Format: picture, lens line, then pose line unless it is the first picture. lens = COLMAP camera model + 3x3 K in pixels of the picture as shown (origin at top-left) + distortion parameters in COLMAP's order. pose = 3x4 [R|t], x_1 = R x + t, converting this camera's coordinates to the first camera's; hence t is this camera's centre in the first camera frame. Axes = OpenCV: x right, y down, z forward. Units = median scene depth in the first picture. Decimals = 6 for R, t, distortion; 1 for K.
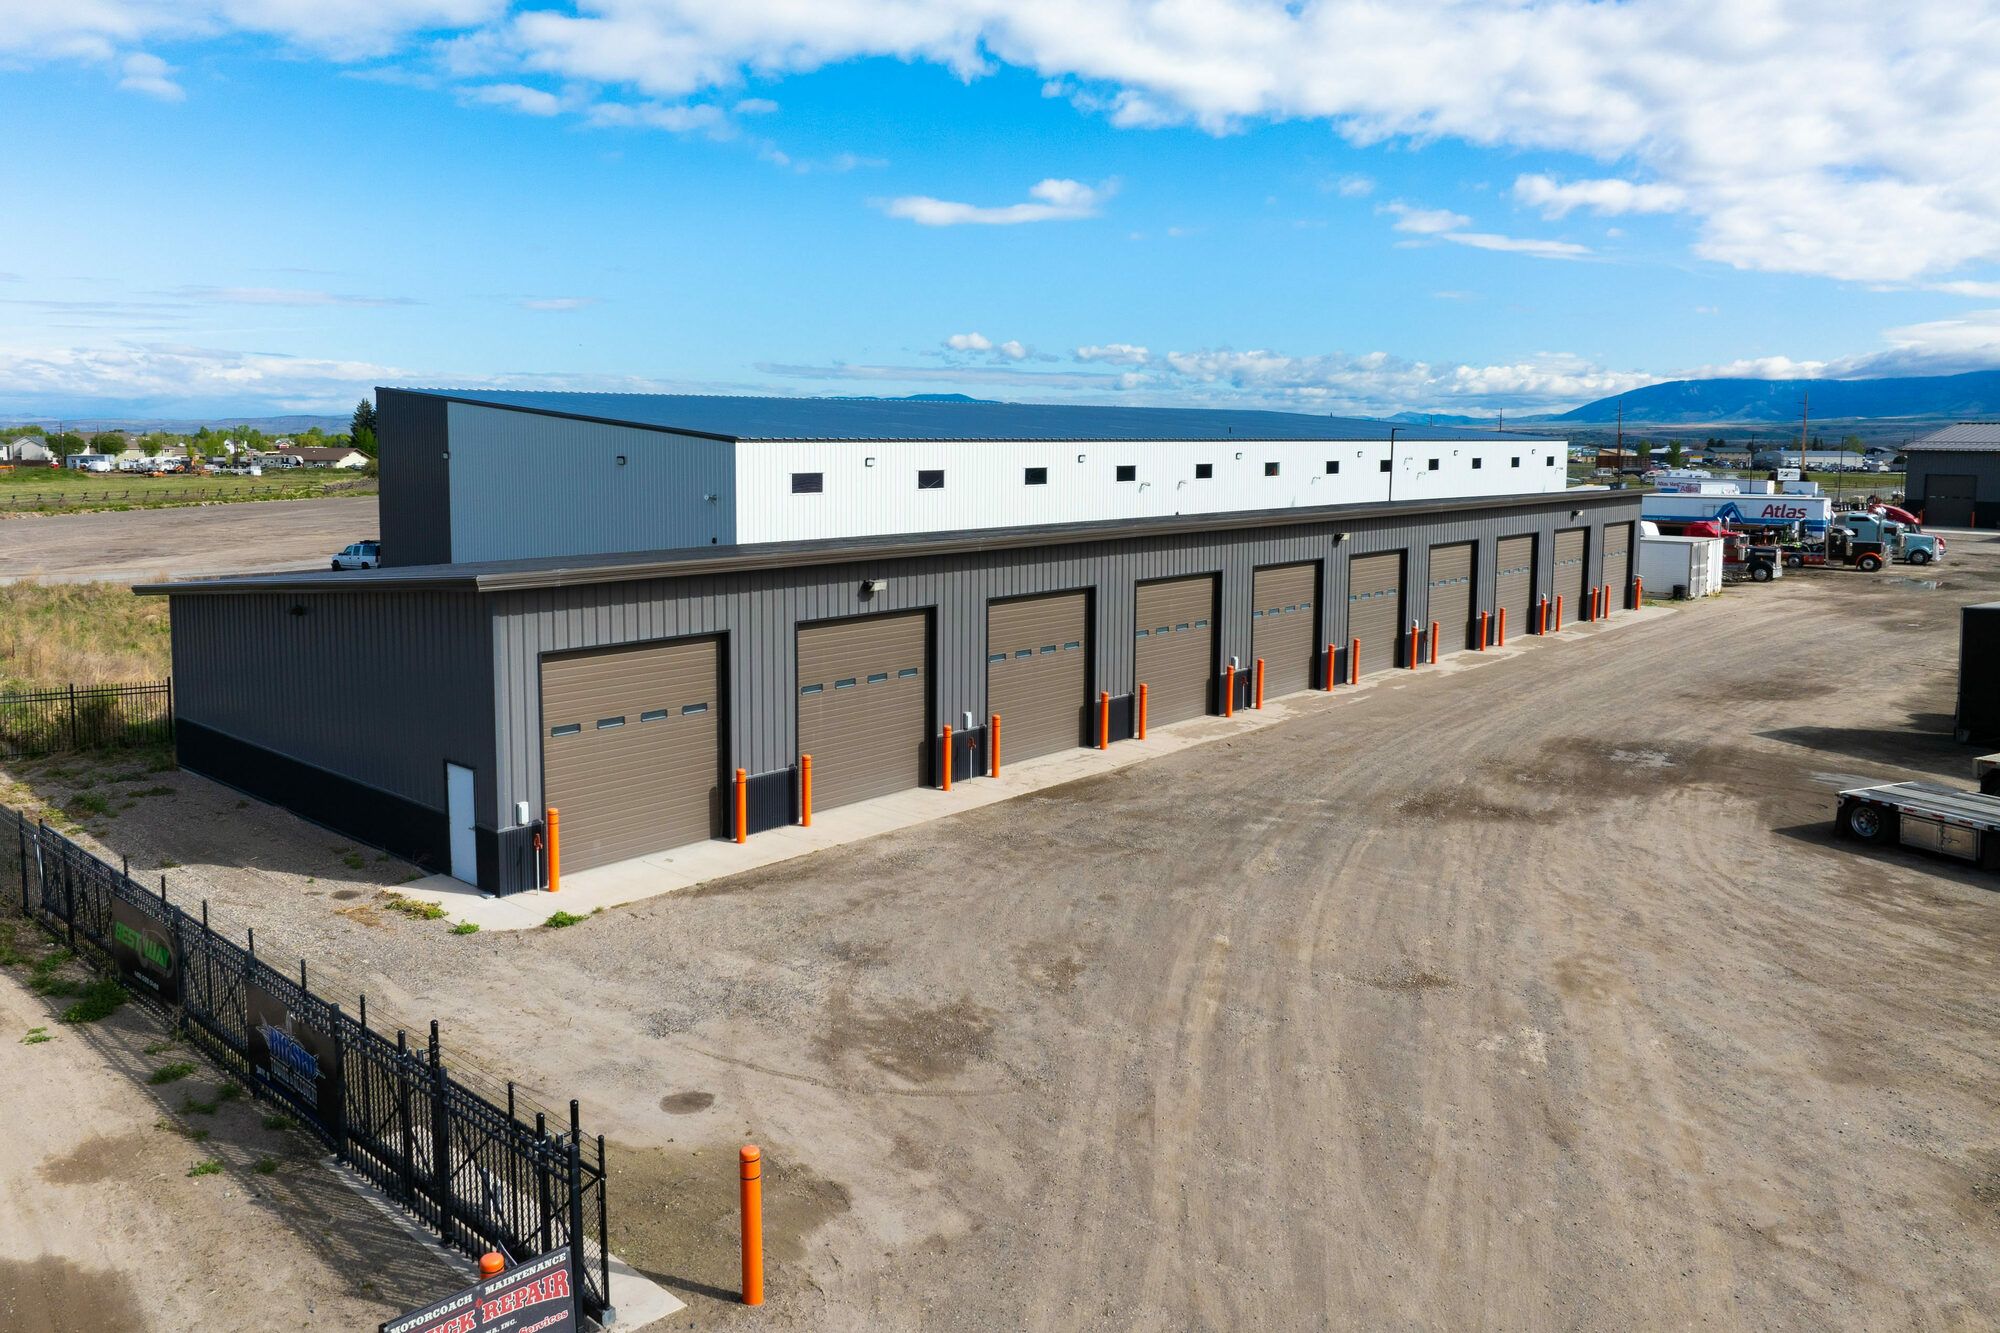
lens RADIAL K [[1437.9, 0, 1058.3], [0, 1437.9, 681.4], [0, 0, 1]] dist [-0.045816, 0.002908]
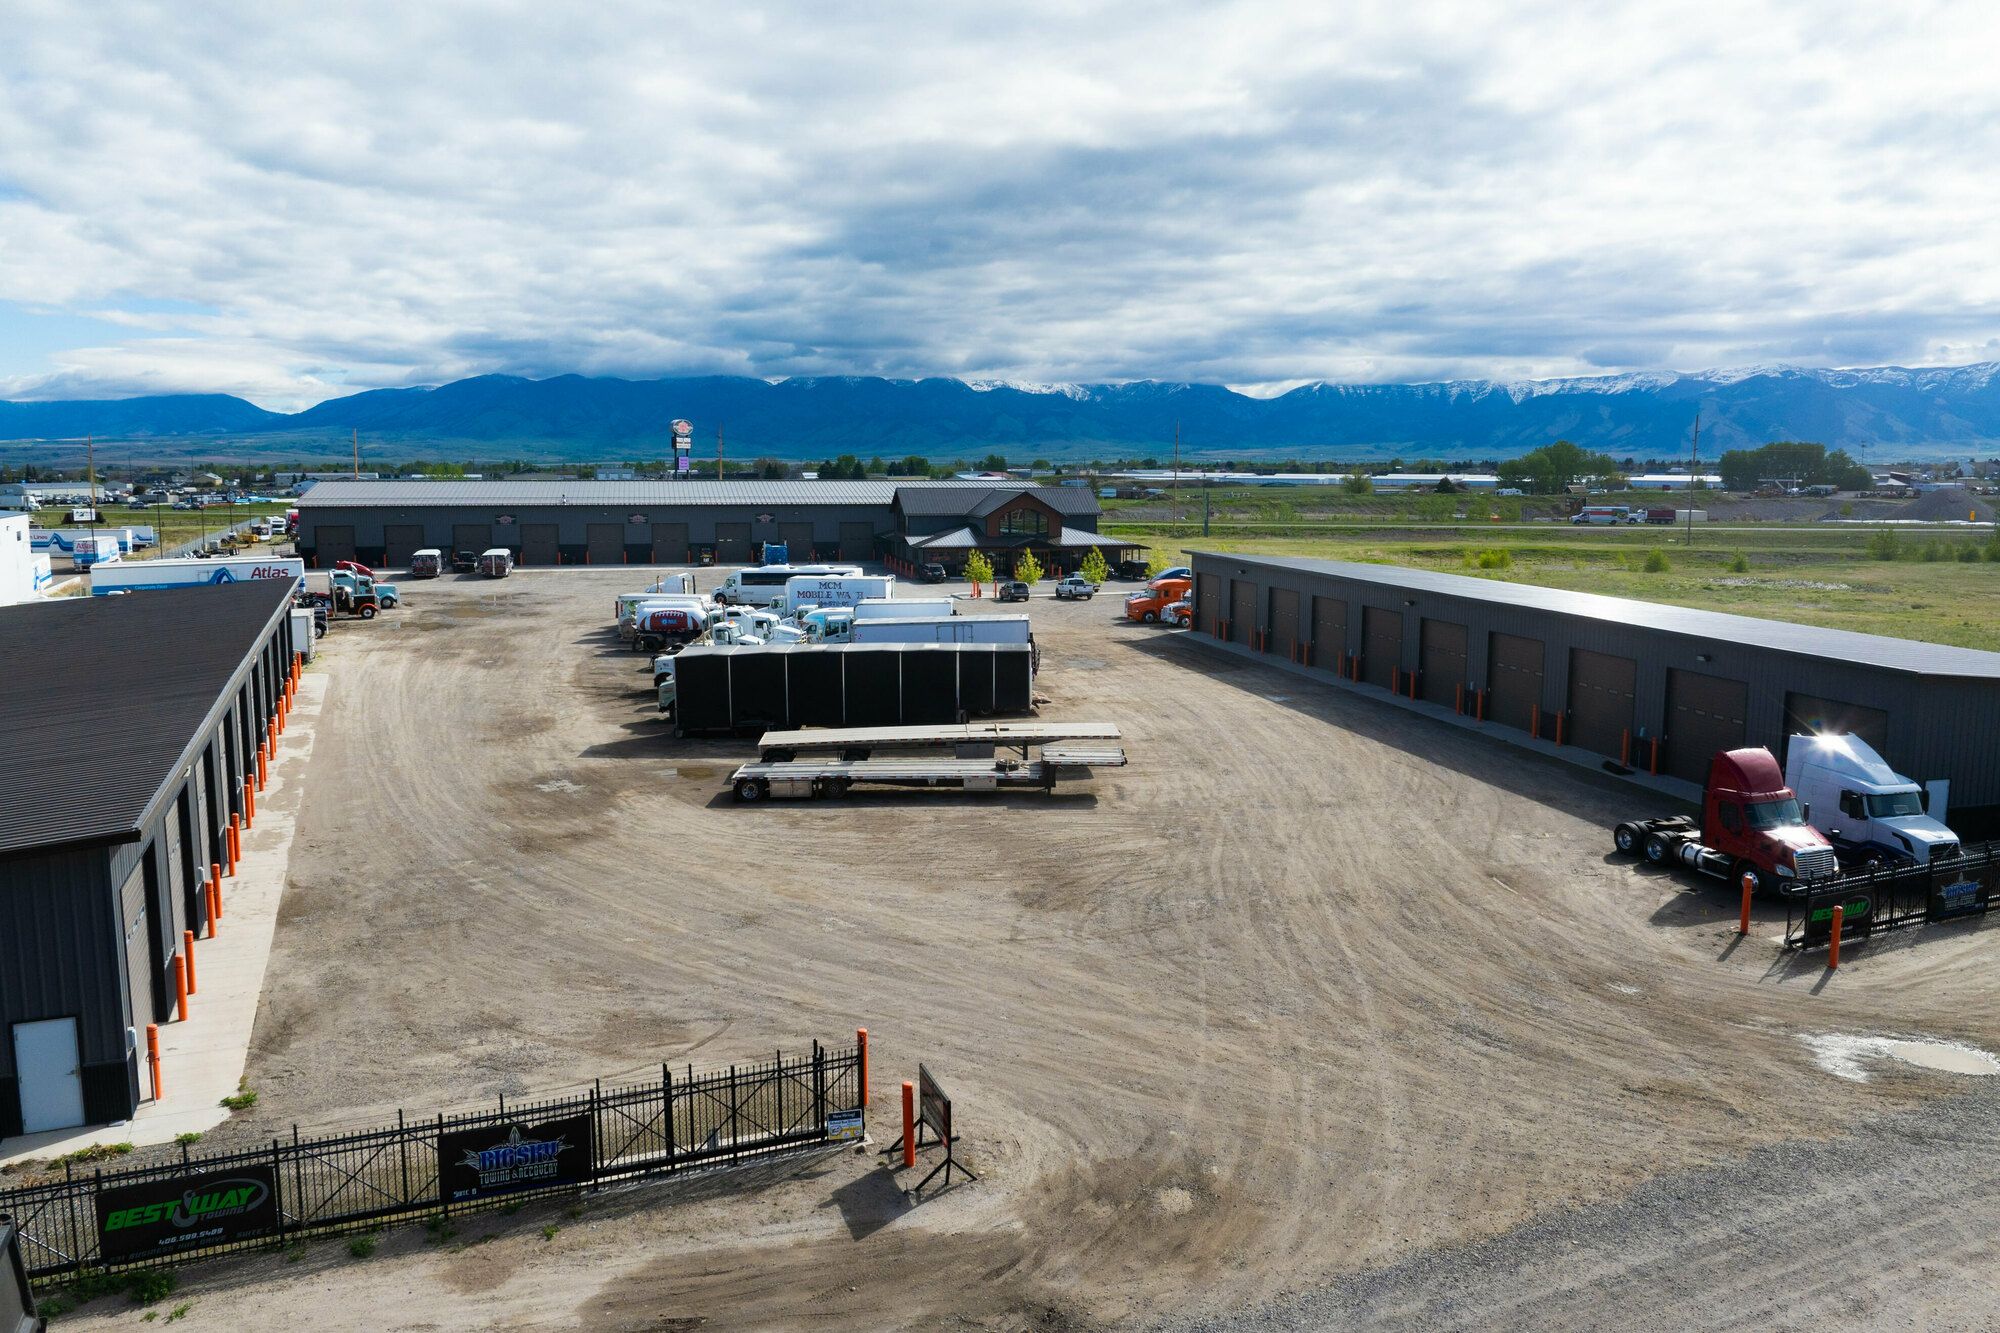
lens RADIAL K [[1437.9, 0, 971.4], [0, 1437.9, 696.2], [0, 0, 1]] dist [-0.045816, 0.002908]
pose [[0.413258, -0.149123, 0.898321, -1.066223], [0.140532, 0.985126, 0.098884, -0.182045], [-0.899705, 0.085378, 0.428068, -0.043316]]
